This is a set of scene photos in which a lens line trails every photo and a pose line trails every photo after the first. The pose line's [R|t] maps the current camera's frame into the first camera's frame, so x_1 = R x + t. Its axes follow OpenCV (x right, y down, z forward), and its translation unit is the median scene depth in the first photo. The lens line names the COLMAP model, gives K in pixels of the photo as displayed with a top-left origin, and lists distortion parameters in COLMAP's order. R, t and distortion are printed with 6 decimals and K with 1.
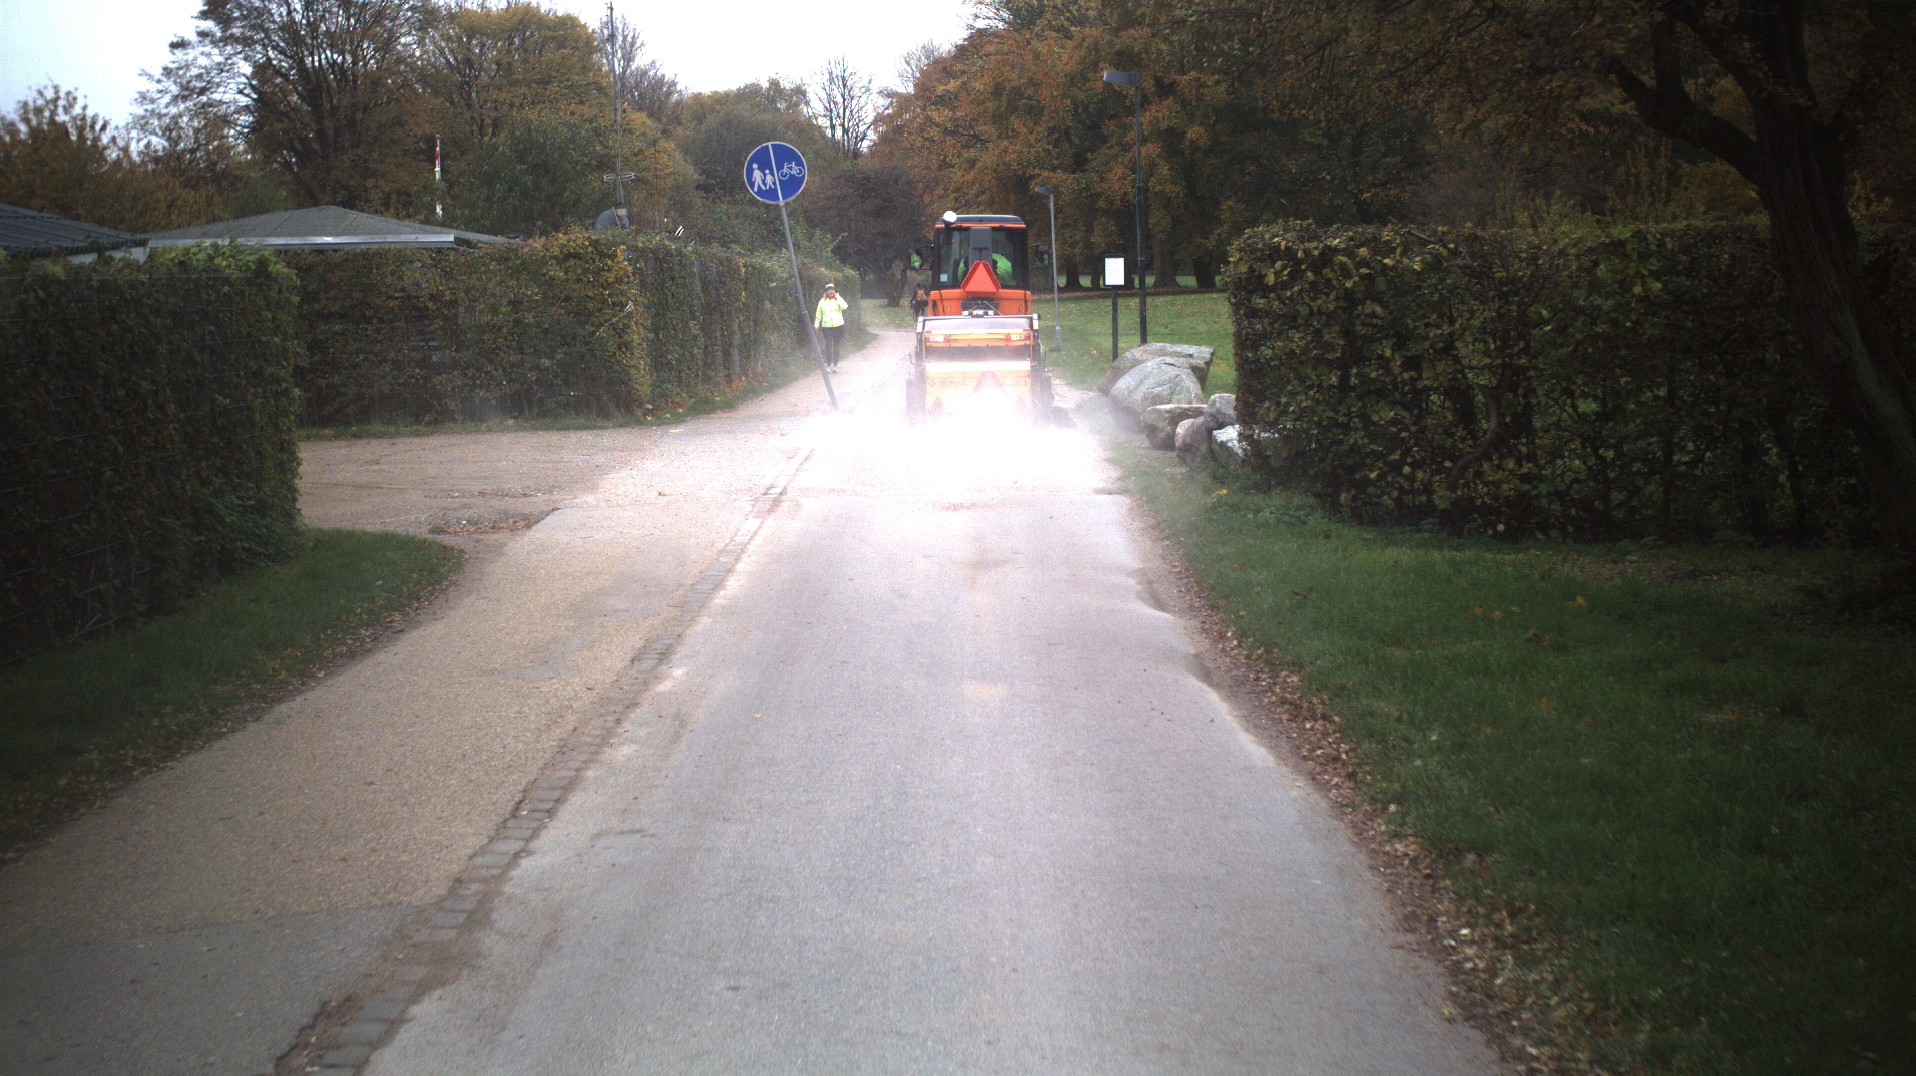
lens RADIAL K [[5588.9, 0, 953.6], [0, 5588.9, 543.1], [0, 0, 1]] dist [-0.584873, 0.000000]
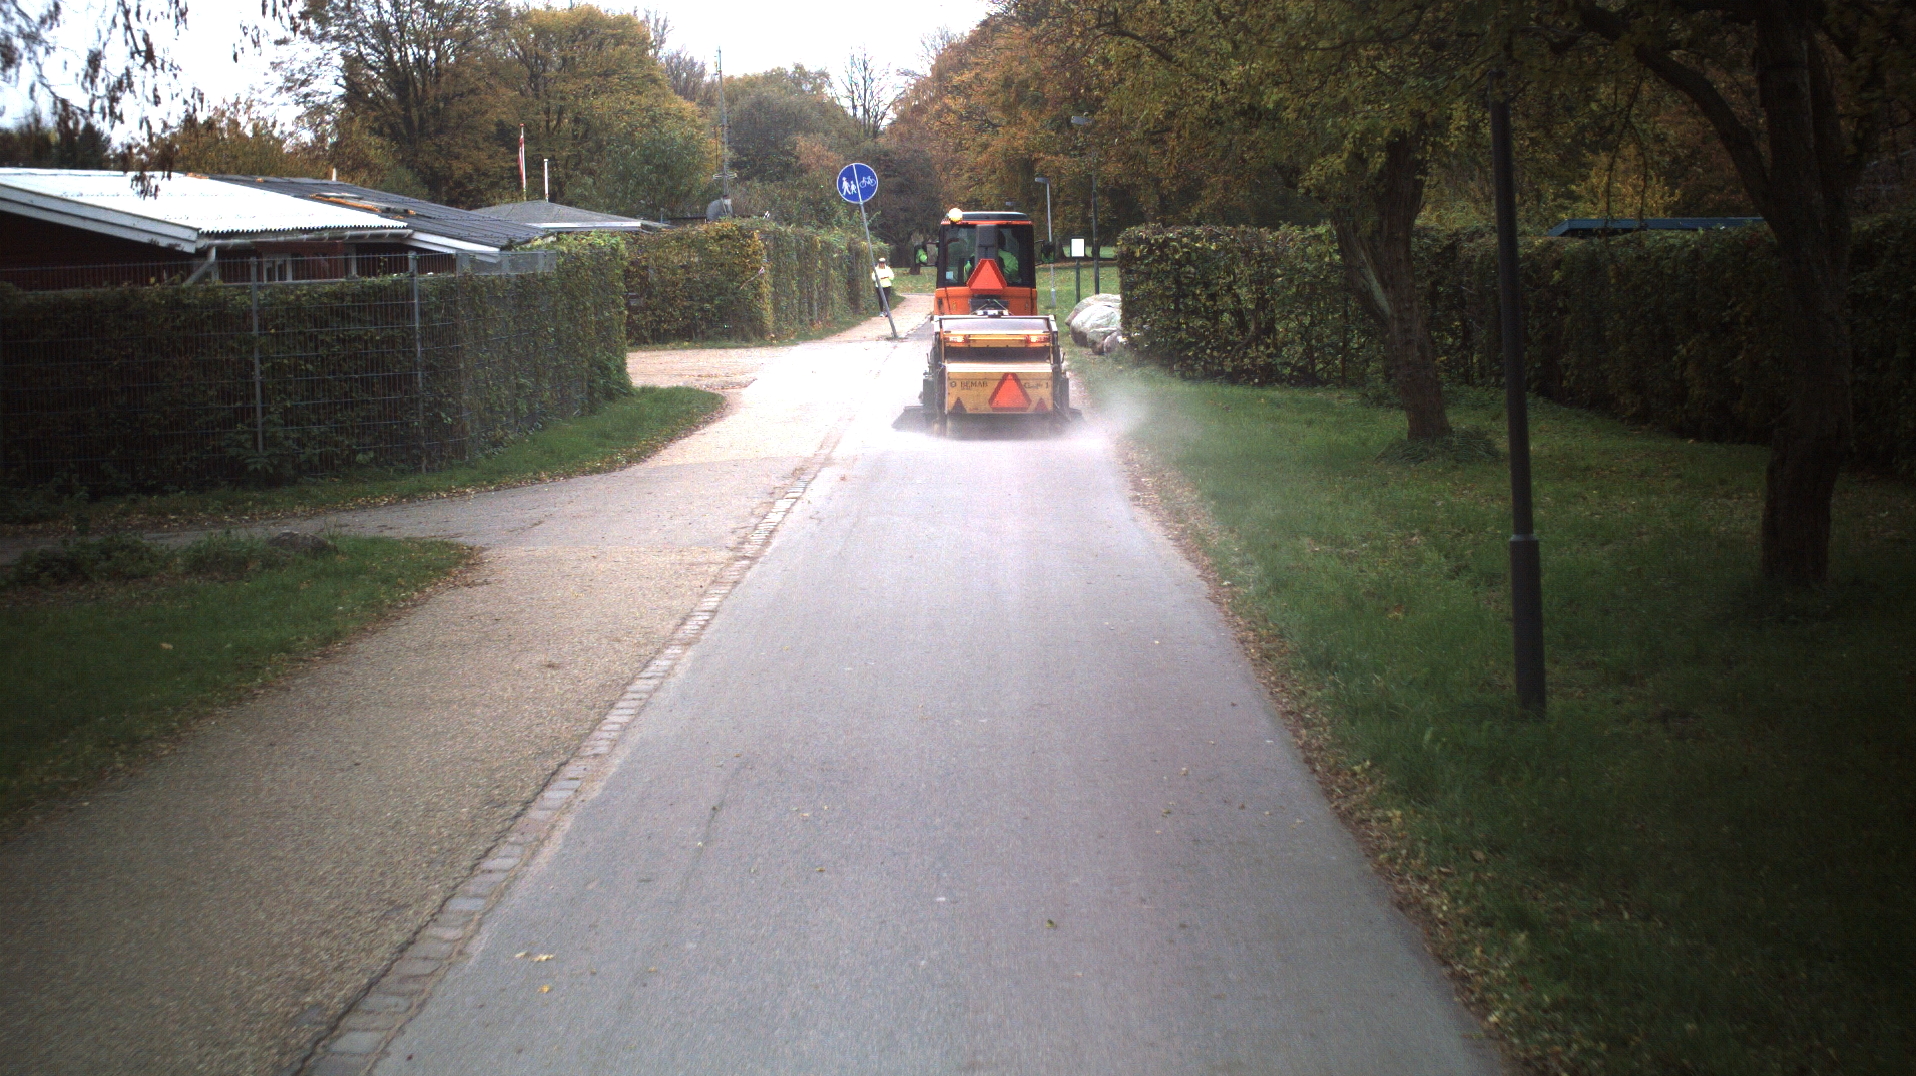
lens RADIAL K [[10172.3, 0, 960.2], [0, 10172.3, 532.1], [0, 0, 1]] dist [-1.981929, 0.000000]
pose [[0.999999, 0.001161, 0.001185, -0.006728], [-0.001139, 0.999828, -0.018535, 0.081684], [-0.001207, 0.018534, 0.999828, -1.797433]]
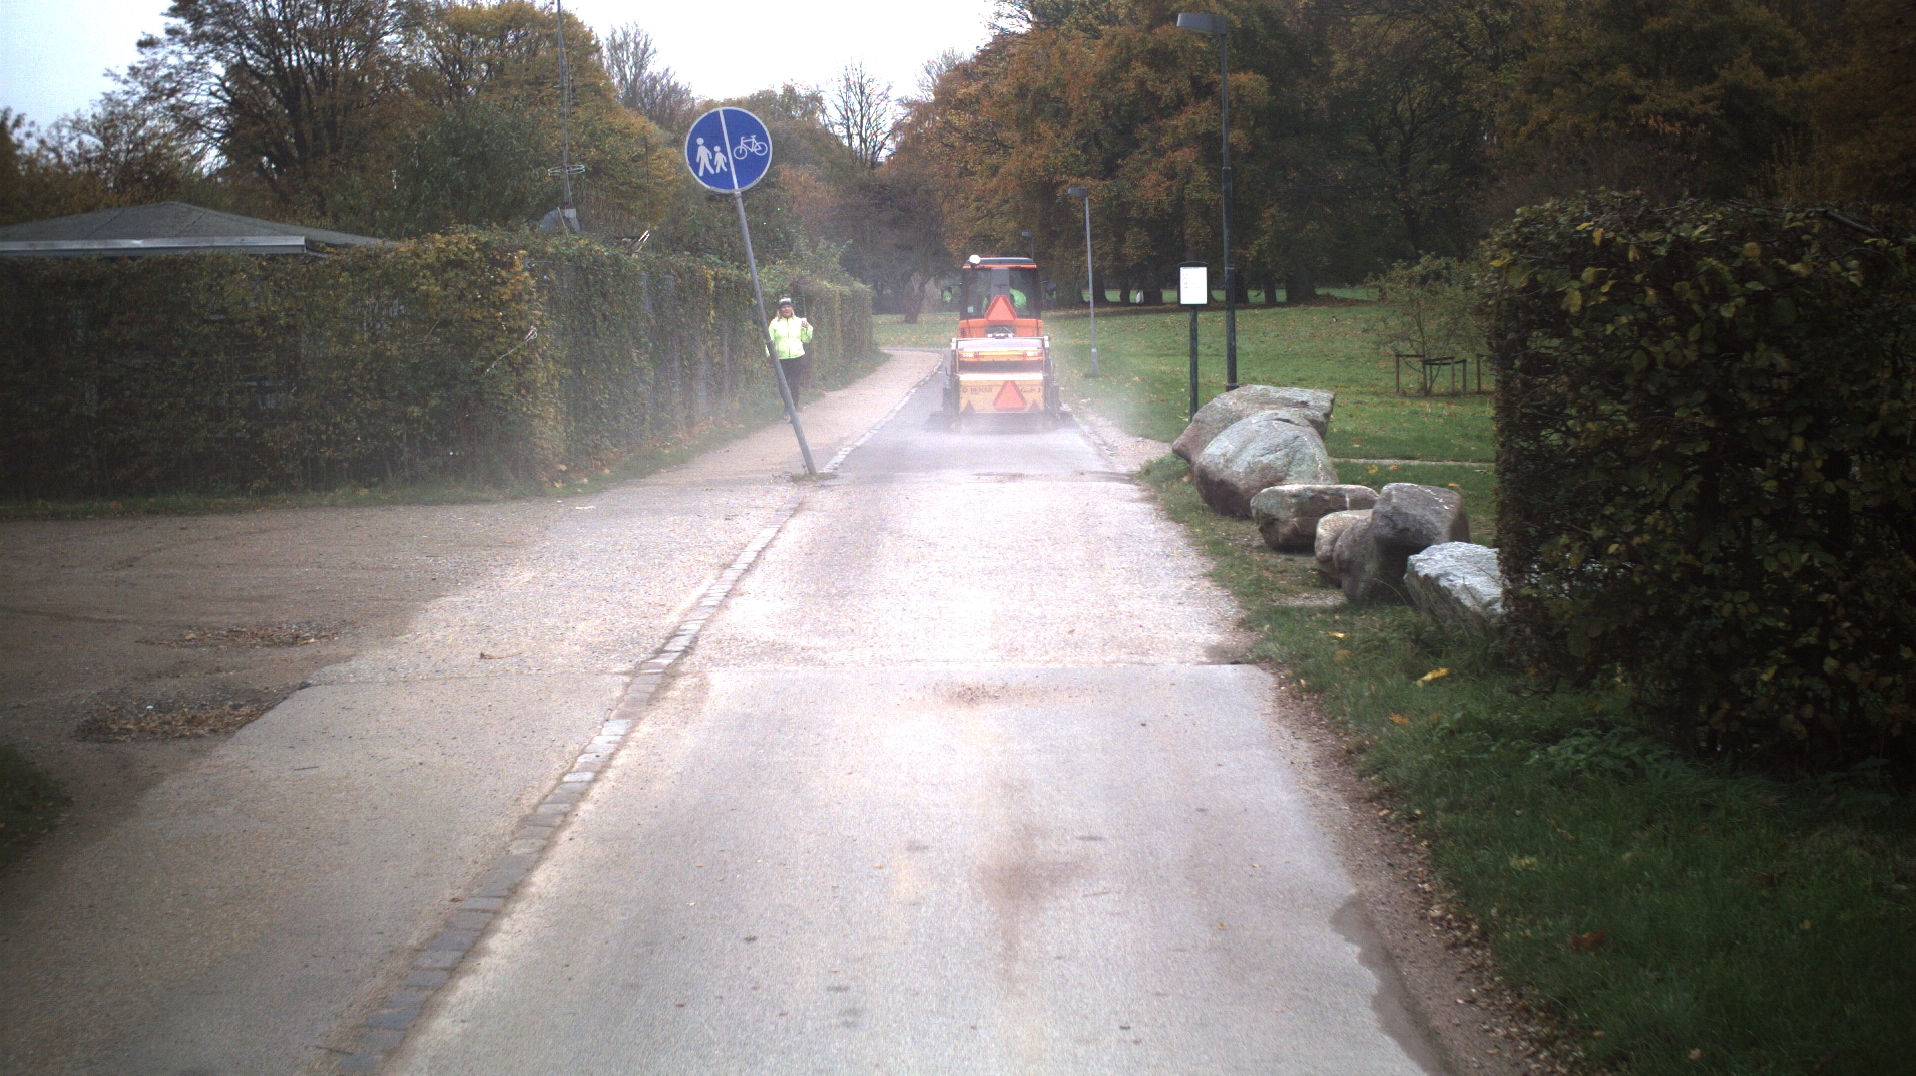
lens RADIAL K [[4562.0, 0, 964.7], [0, 4562.0, 539.7], [0, 0, 1]] dist [-0.420333, 0.000000]
pose [[0.999996, 0.000633, -0.002584, 0.000503], [-0.000615, 0.999975, 0.007066, -0.019646], [0.002588, -0.007064, 0.999972, 0.404175]]
